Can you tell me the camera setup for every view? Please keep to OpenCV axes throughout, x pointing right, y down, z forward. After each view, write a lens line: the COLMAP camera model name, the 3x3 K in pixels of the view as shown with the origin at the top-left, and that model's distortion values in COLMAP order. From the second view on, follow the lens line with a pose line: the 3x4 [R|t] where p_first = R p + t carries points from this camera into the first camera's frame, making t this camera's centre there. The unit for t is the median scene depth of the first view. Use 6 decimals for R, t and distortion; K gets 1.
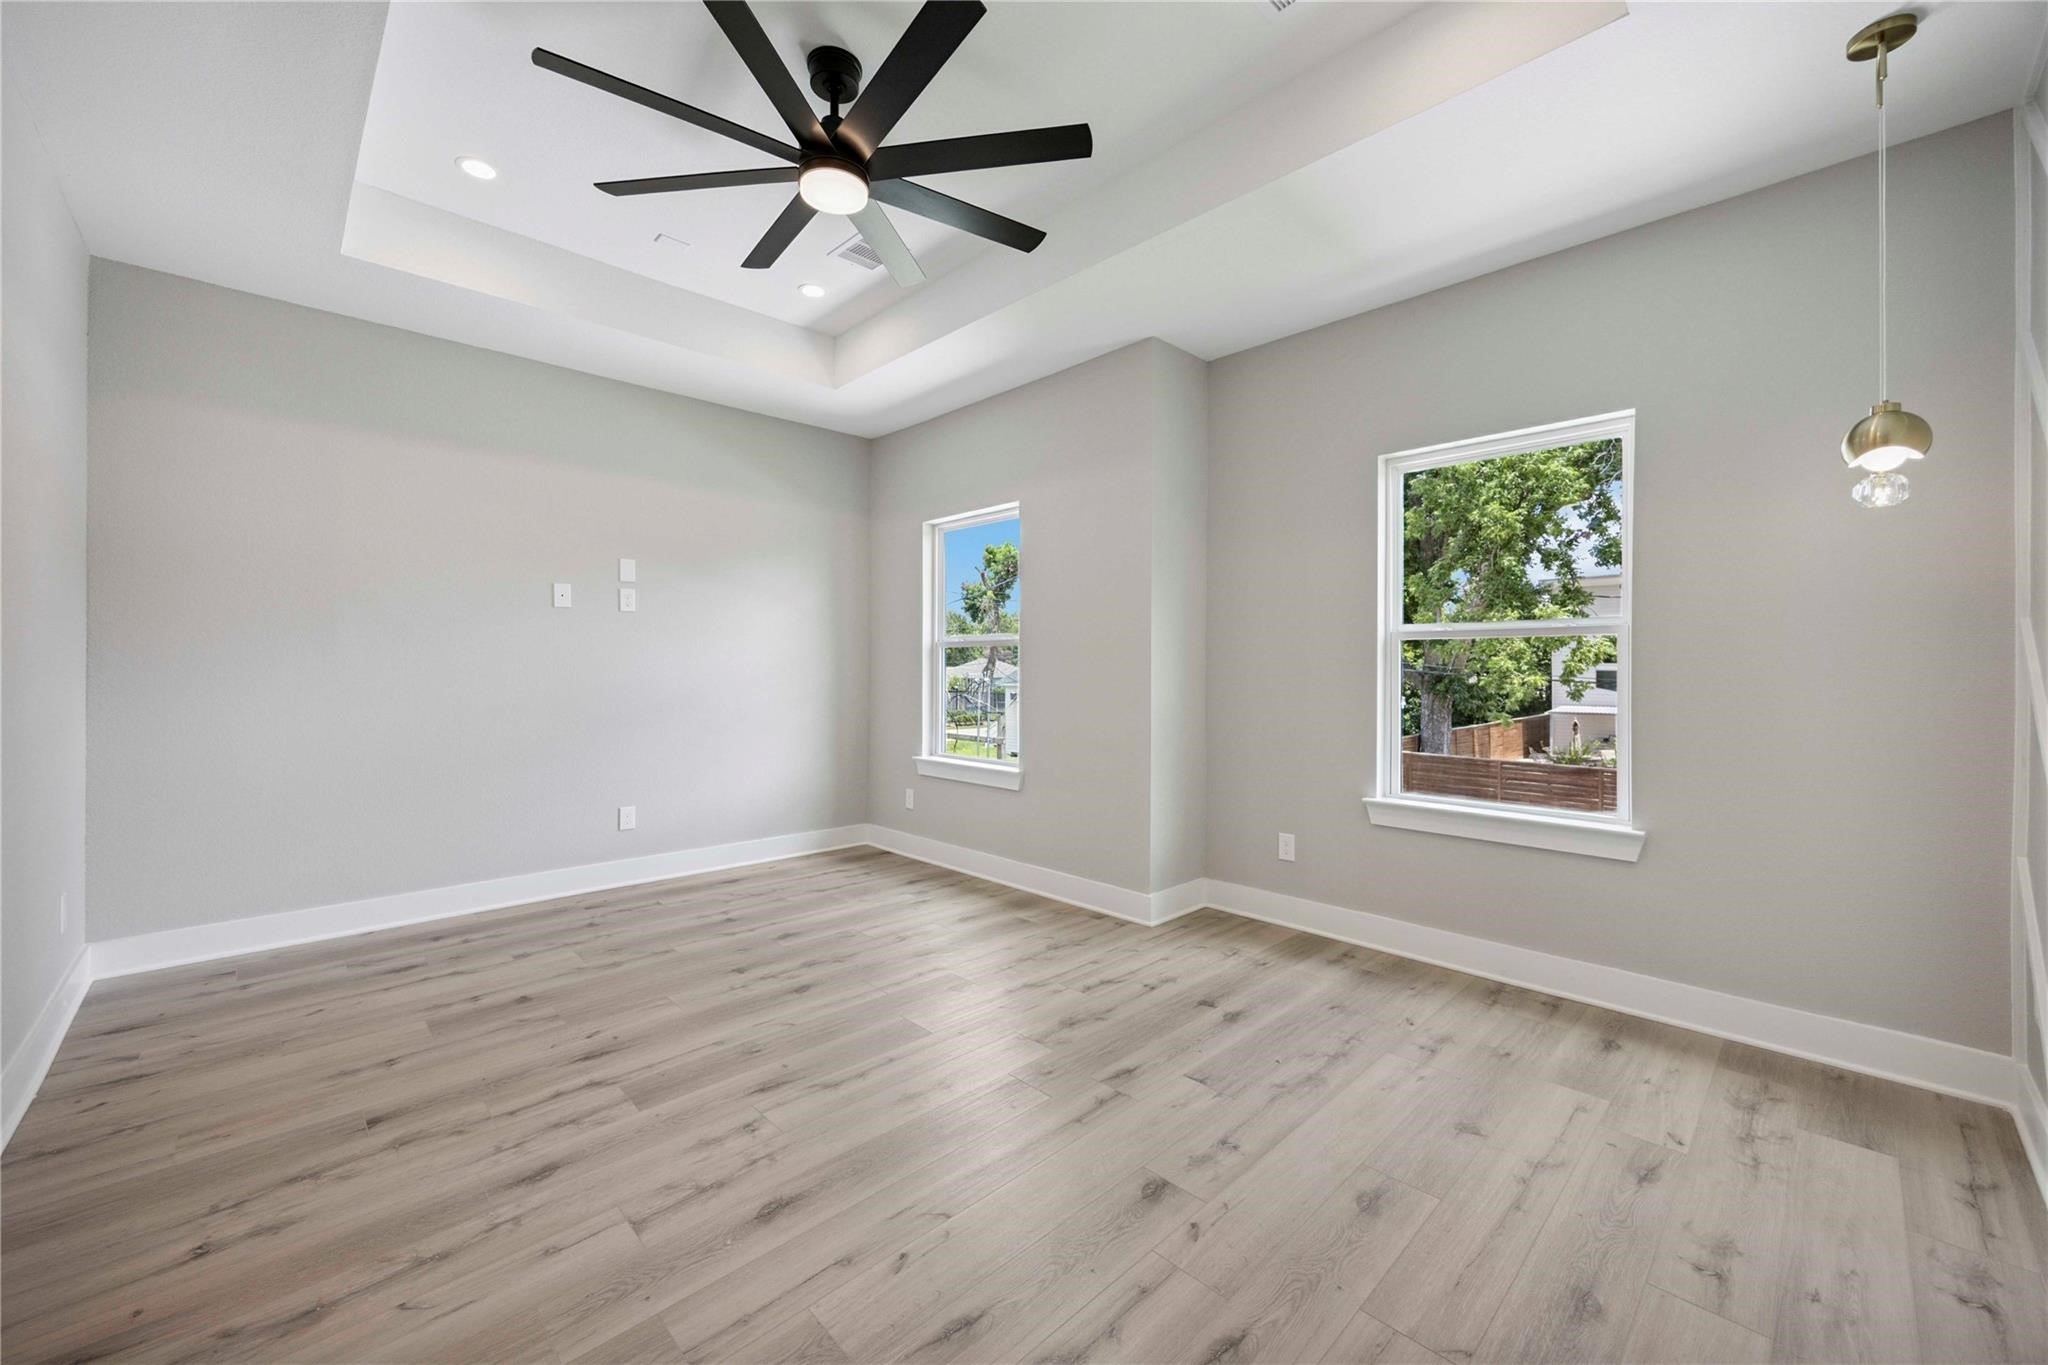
lens RADIAL K [[790.0, 0, 1023.9], [0, 790.0, 669.1], [0, 0, 1]] dist [-0.004215, 0.000710]
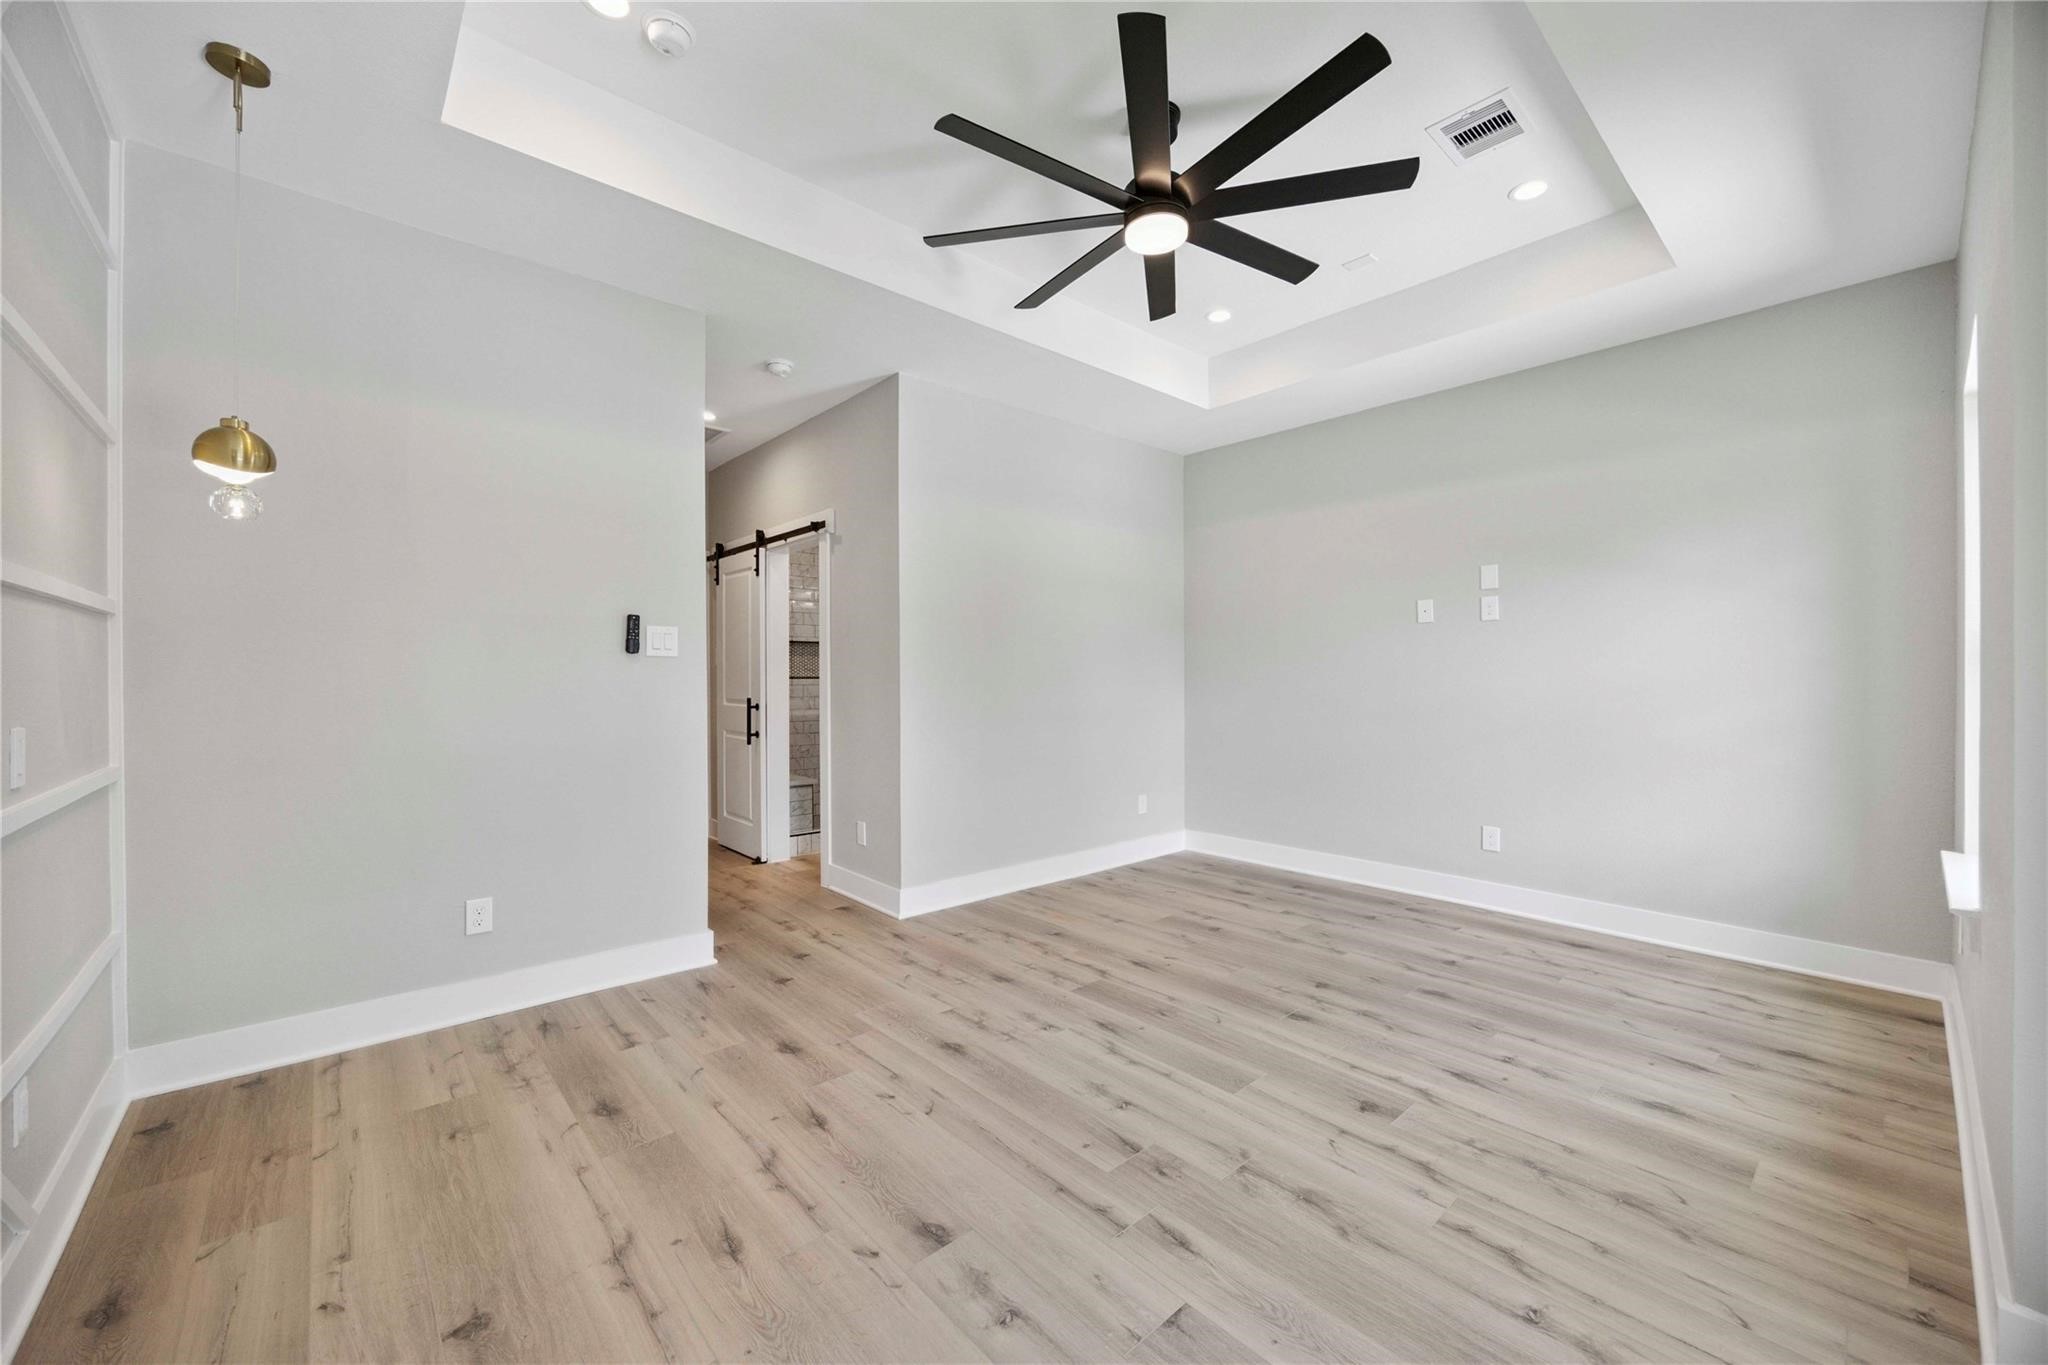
lens RADIAL K [[790.0, 0, 1024.8], [0, 790.0, 677.2], [0, 0, 1]] dist [-0.004215, 0.000710]
pose [[-0.040703, -0.003144, -0.999166, 0.781268], [-0.002915, 0.999991, -0.003028, 0.000224], [0.999167, 0.002789, -0.040712, 0.810877]]
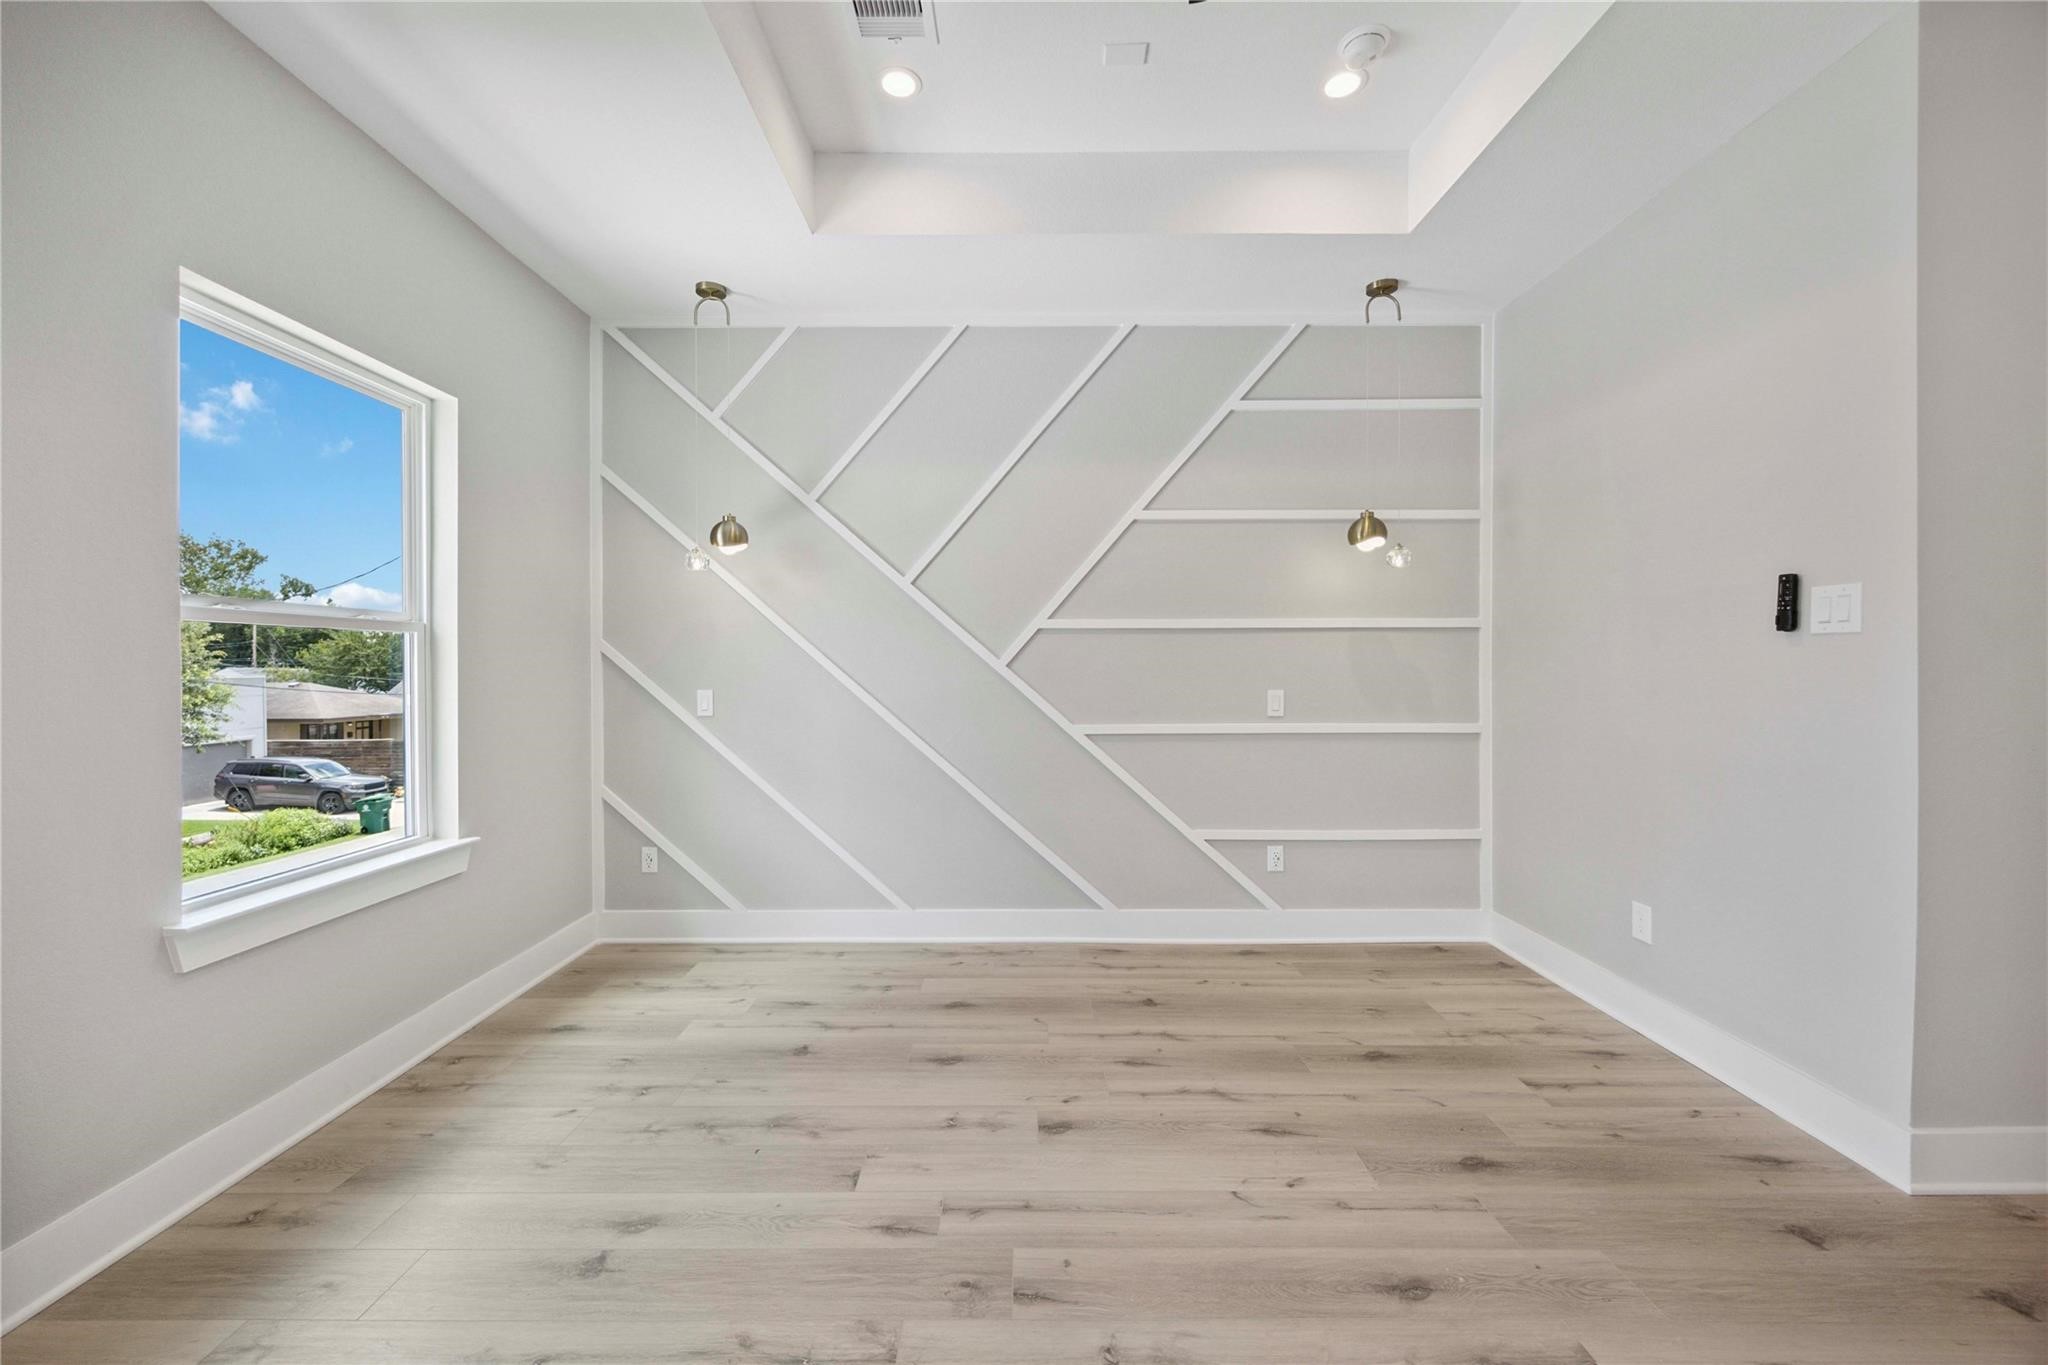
lens RADIAL K [[790.0, 0, 1019.5], [0, 790.0, 677.6], [0, 0, 1]] dist [-0.004215, 0.000710]
pose [[-0.714344, -0.008983, 0.699737, -0.417911], [0.004381, 0.999841, 0.017308, -0.008068], [-0.699781, 0.015429, -0.714191, 1.306378]]
